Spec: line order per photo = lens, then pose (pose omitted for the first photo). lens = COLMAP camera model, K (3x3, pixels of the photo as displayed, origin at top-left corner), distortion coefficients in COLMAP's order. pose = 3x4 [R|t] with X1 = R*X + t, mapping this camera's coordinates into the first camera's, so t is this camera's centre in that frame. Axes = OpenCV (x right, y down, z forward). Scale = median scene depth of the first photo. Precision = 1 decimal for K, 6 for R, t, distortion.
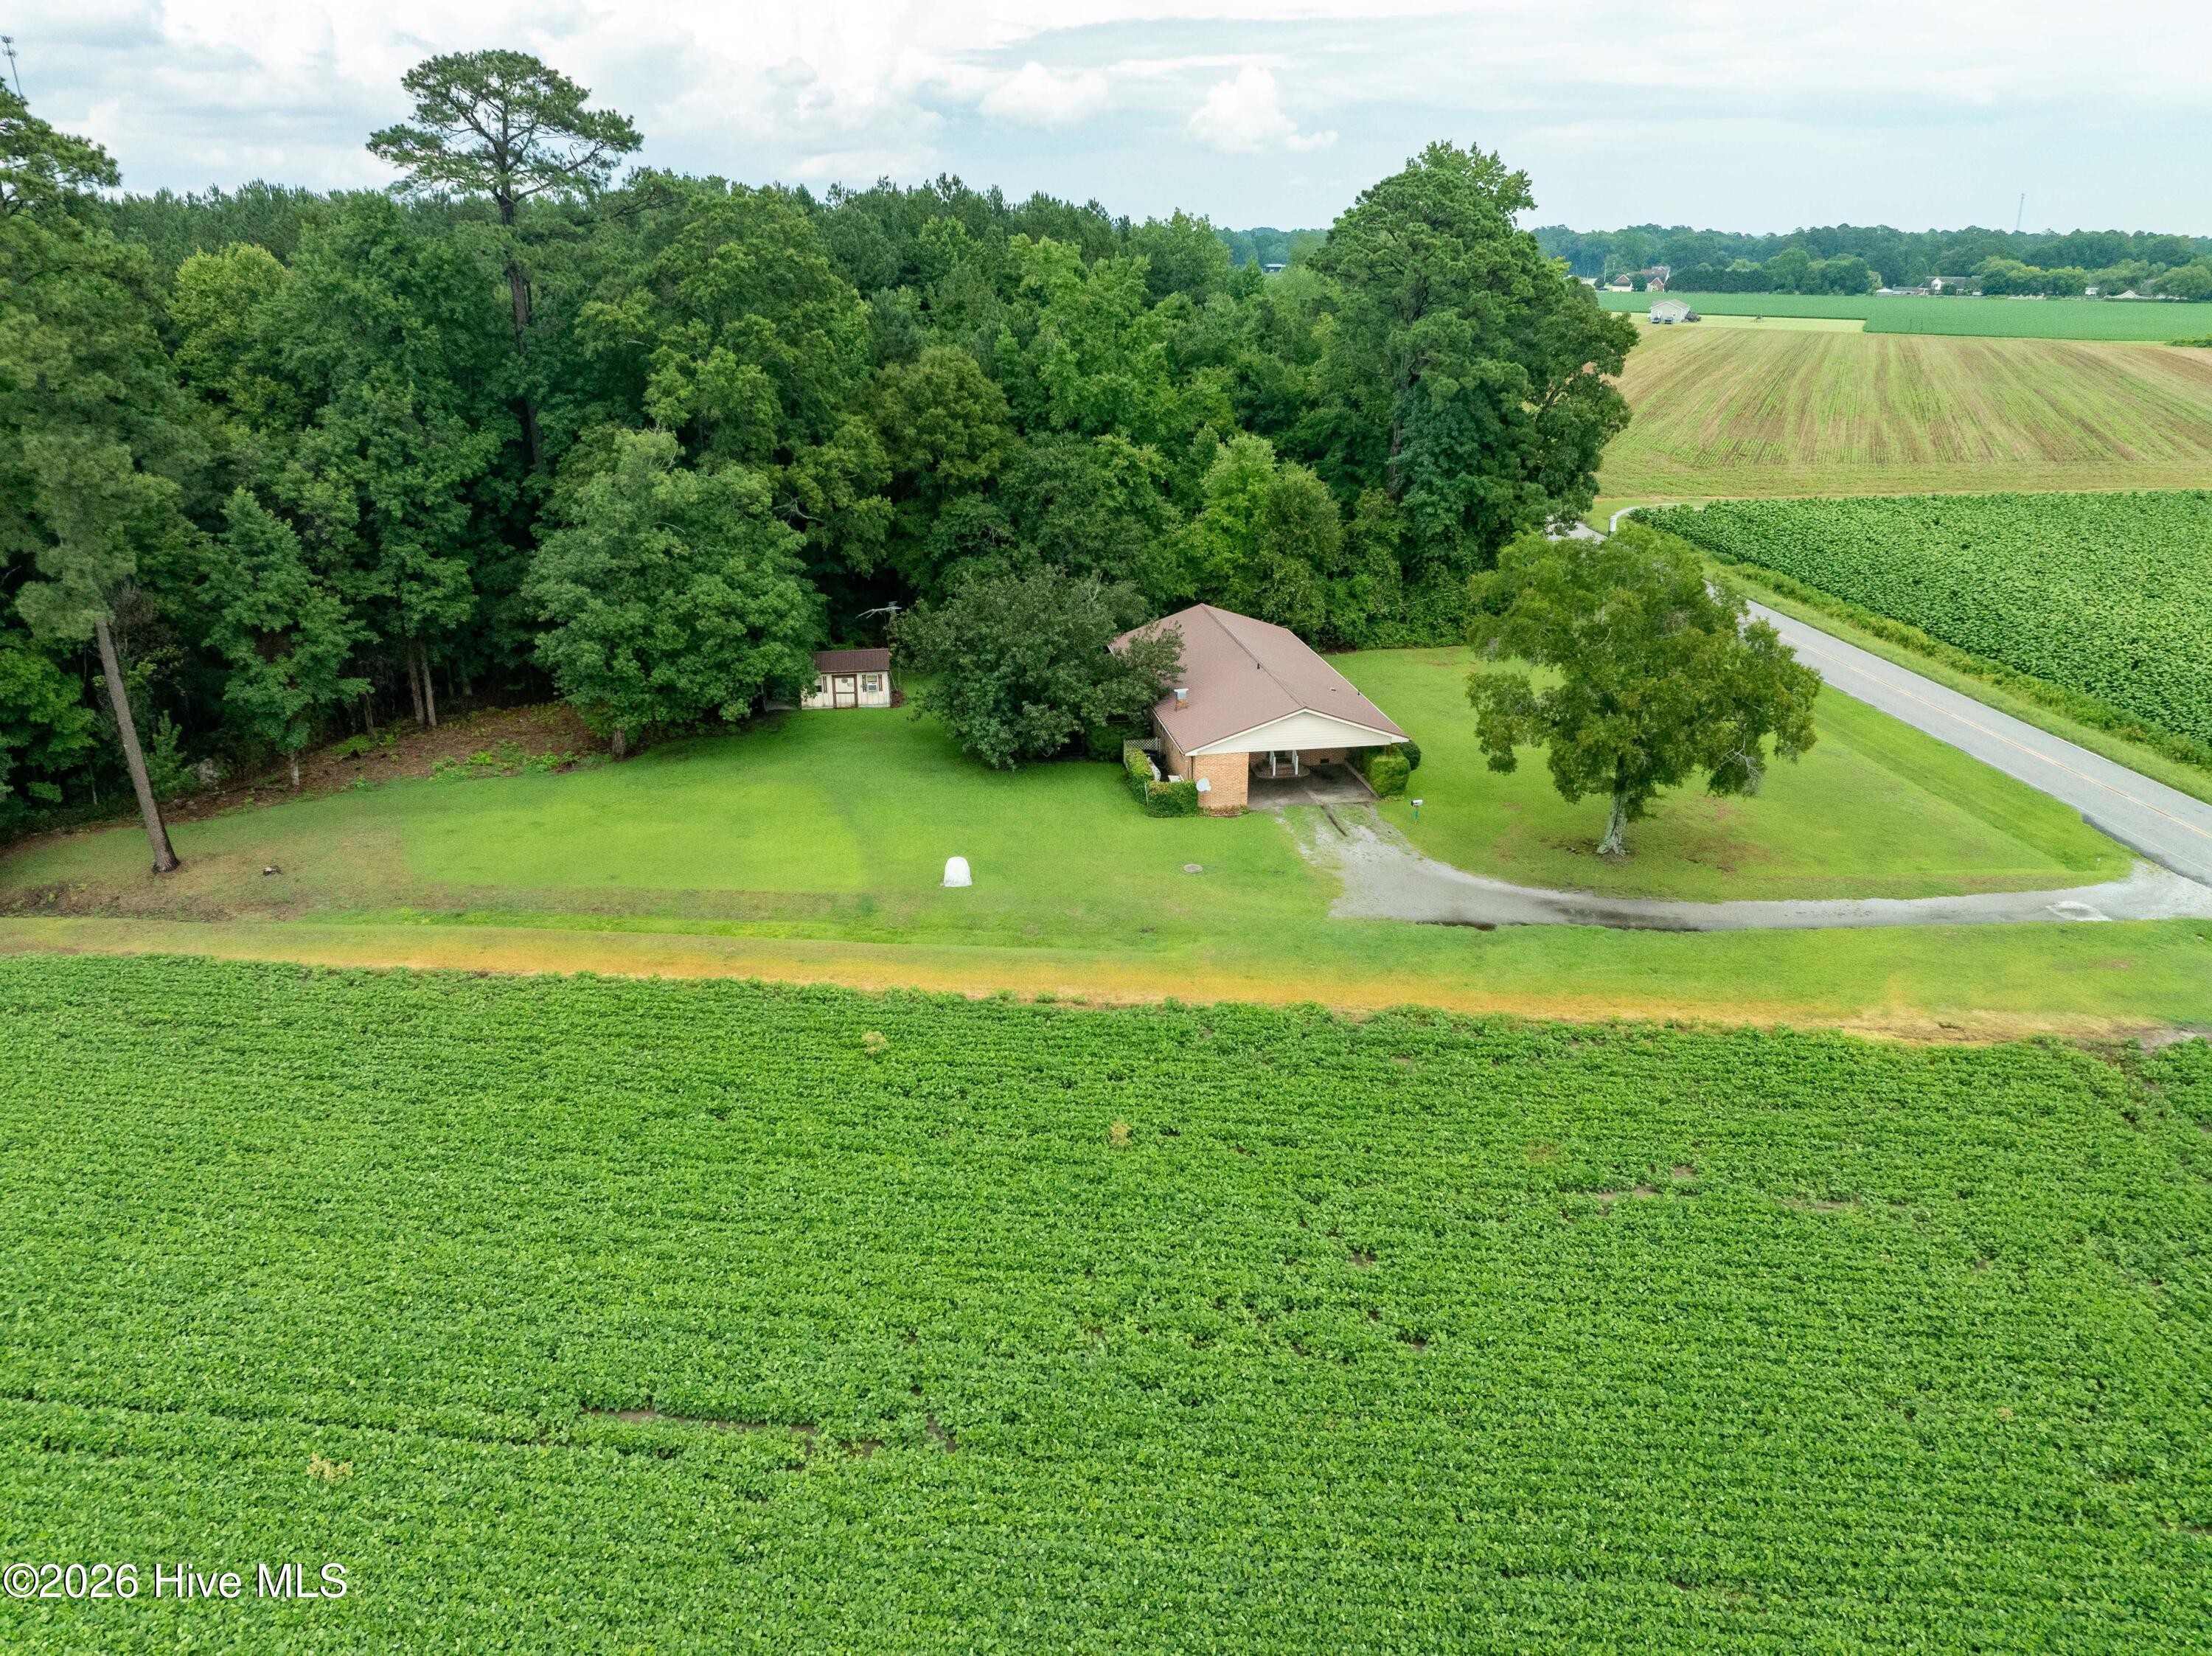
lens RADIAL K [[1562.9, 0, 1112.0], [0, 1562.9, 816.2], [0, 0, 1]] dist [-0.041861, 0.011216]
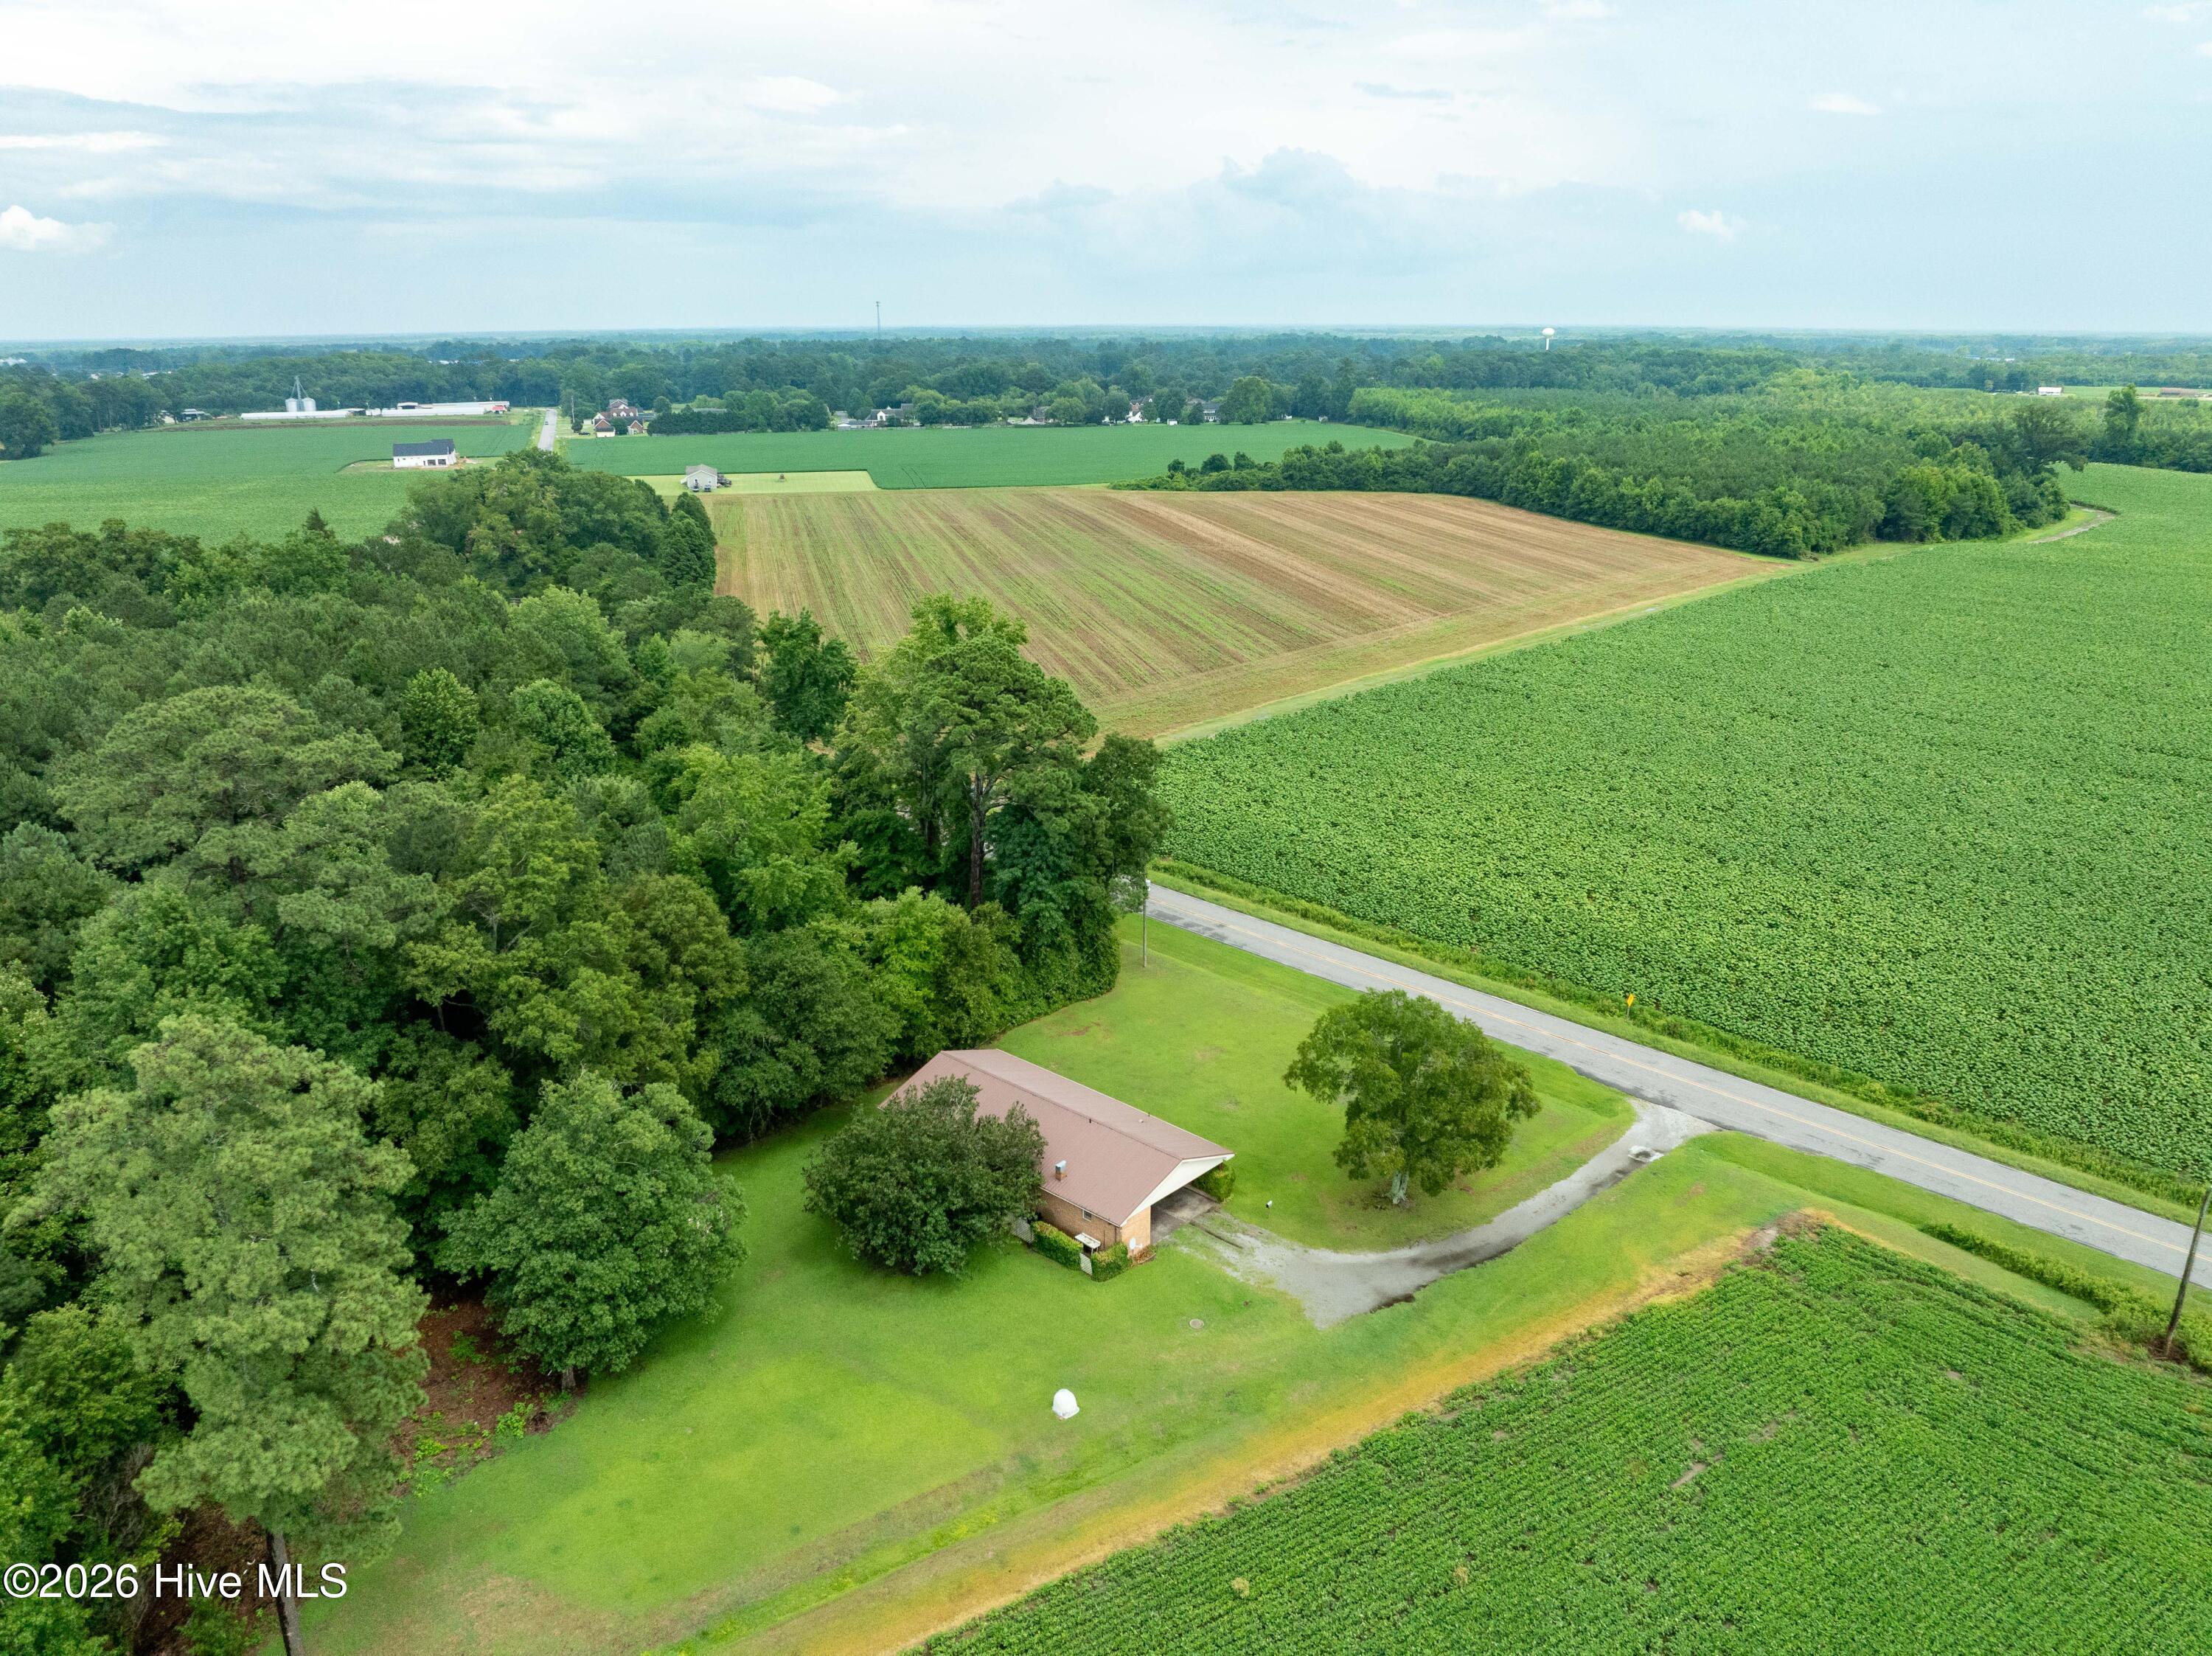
lens RADIAL K [[1562.9, 0, 1106.9], [0, 1562.9, 844.9], [0, 0, 1]] dist [-0.041861, 0.011216]
pose [[0.789581, -0.197813, 0.580888, -0.594248], [0.217619, 0.975357, 0.036342, -0.365363], [-0.573762, 0.097717, 0.813172, -0.043311]]
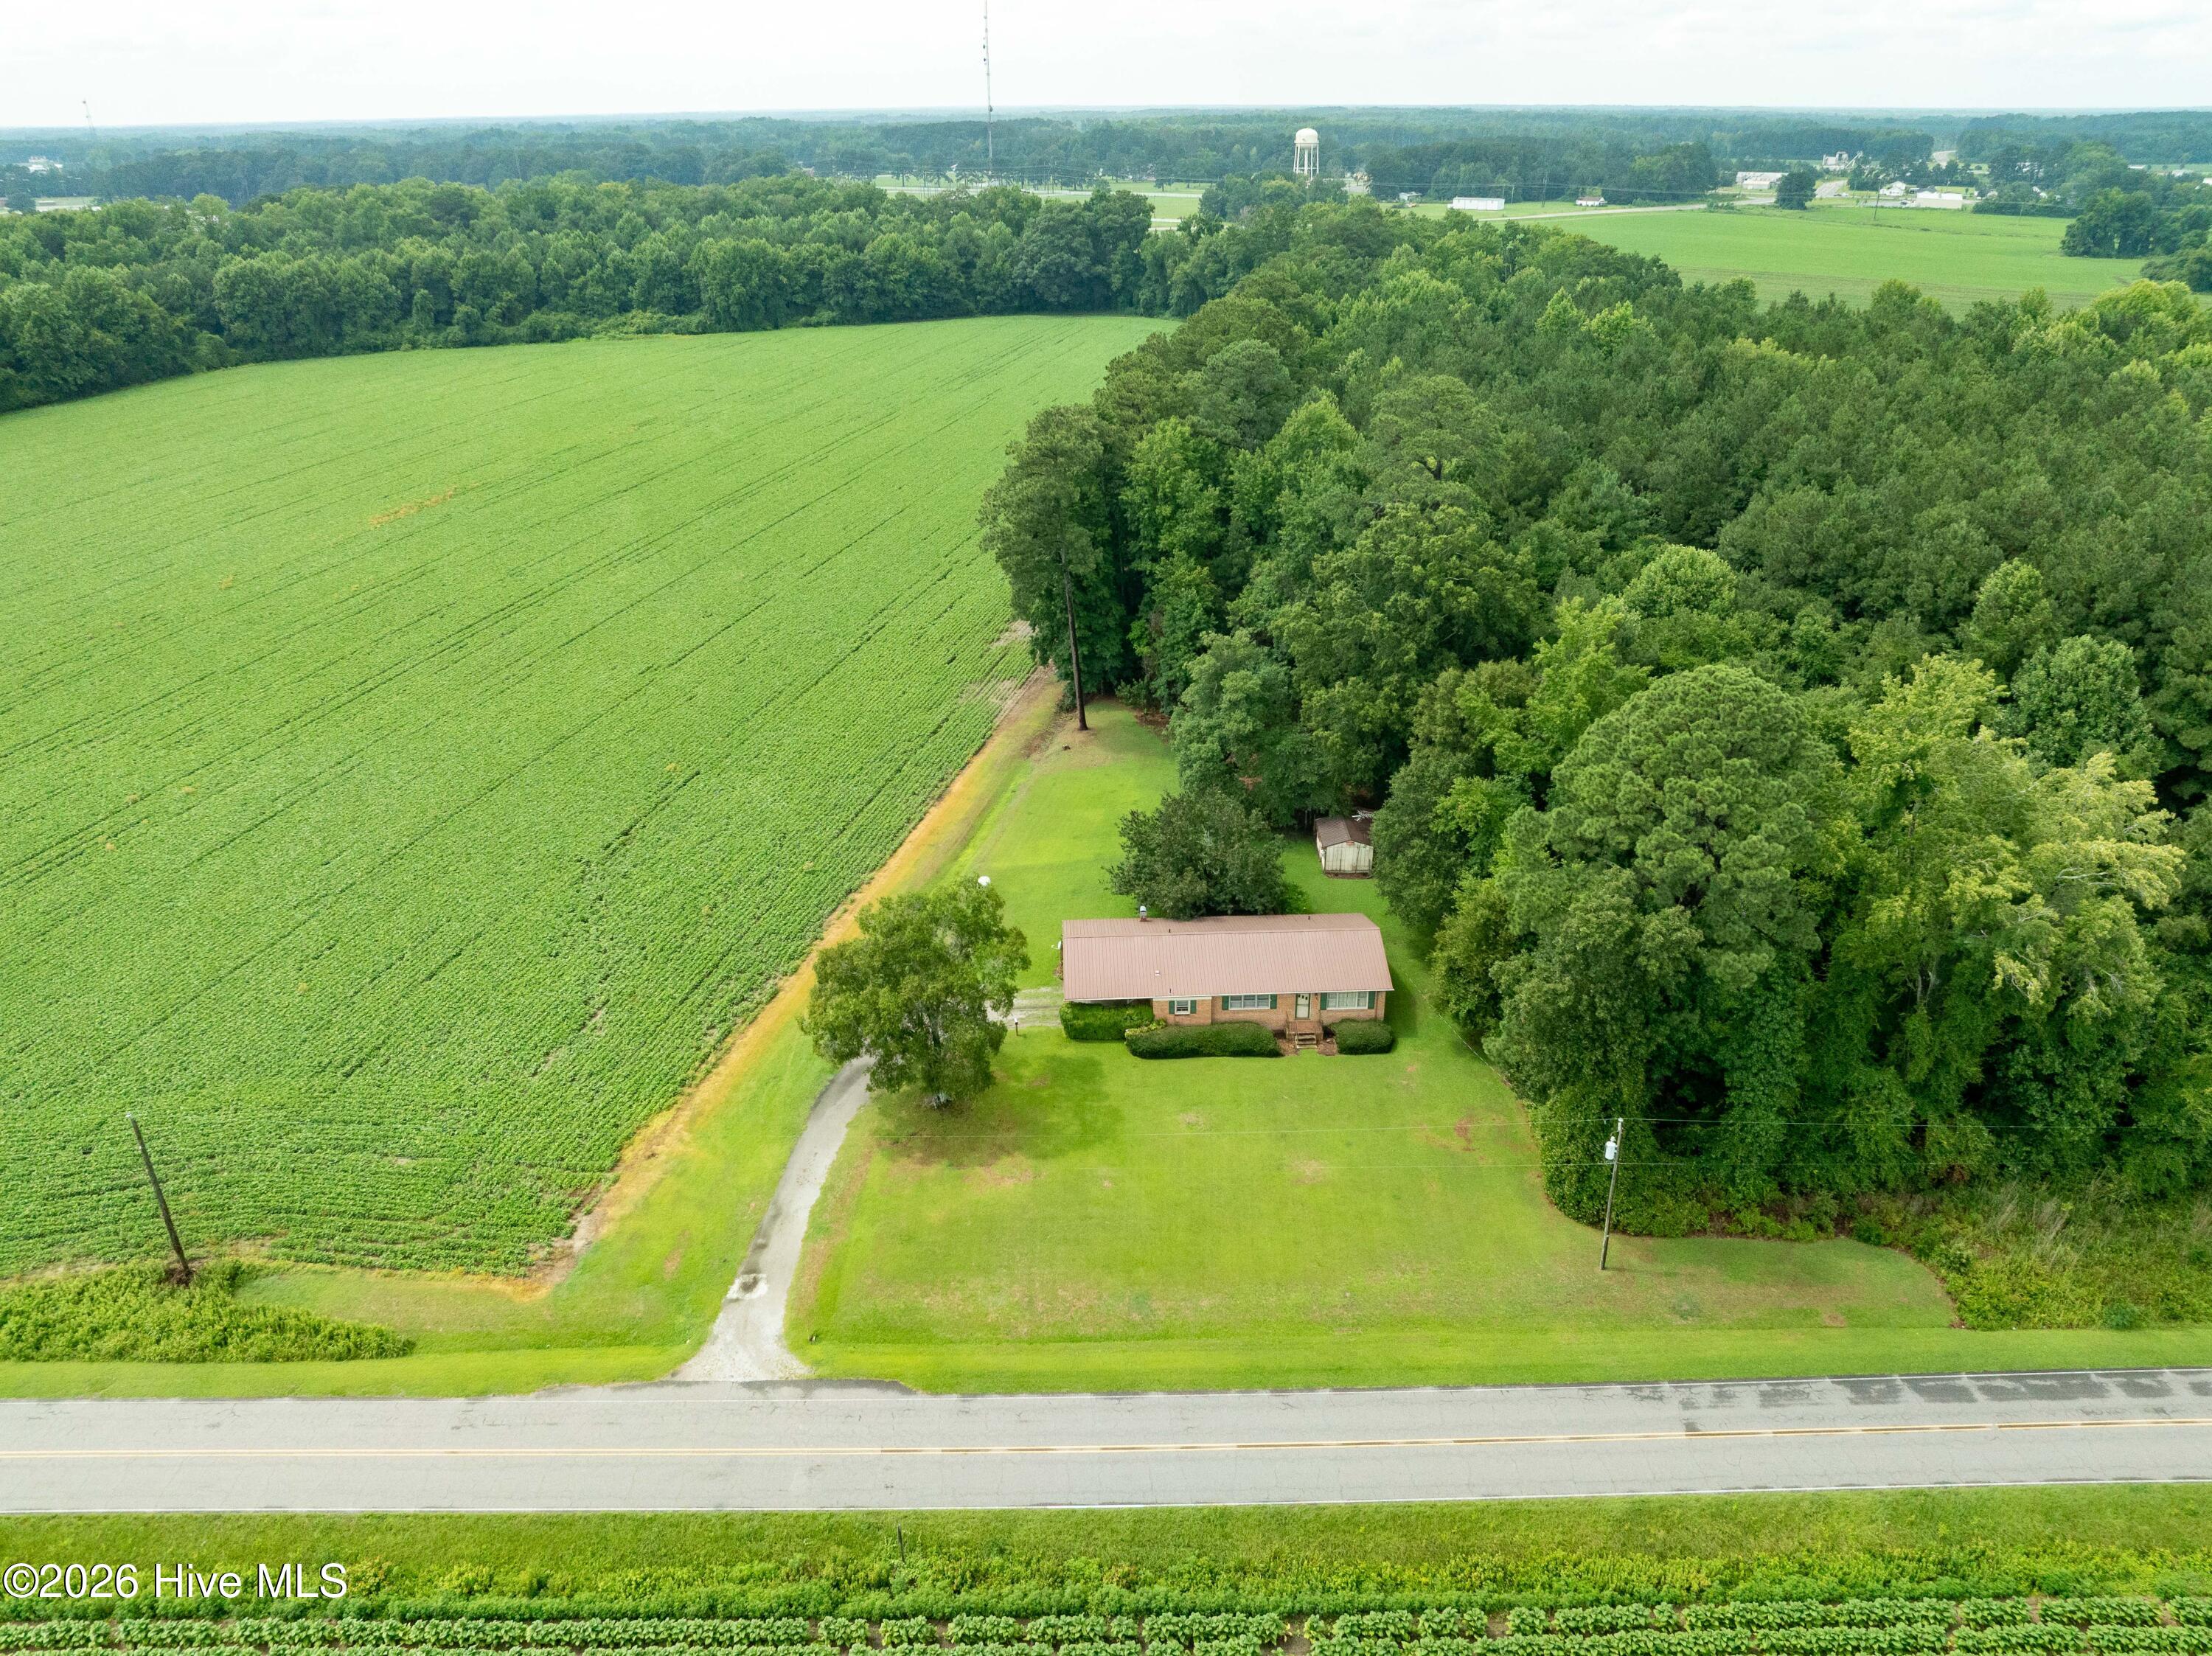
lens RADIAL K [[1562.9, 0, 1117.9], [0, 1562.9, 820.4], [0, 0, 1]] dist [-0.041861, 0.011216]
pose [[-0.127157, 0.424925, -0.896253, 1.312979], [-0.341100, 0.829744, 0.441786, -0.782975], [0.931387, 0.361888, 0.039434, 0.898793]]
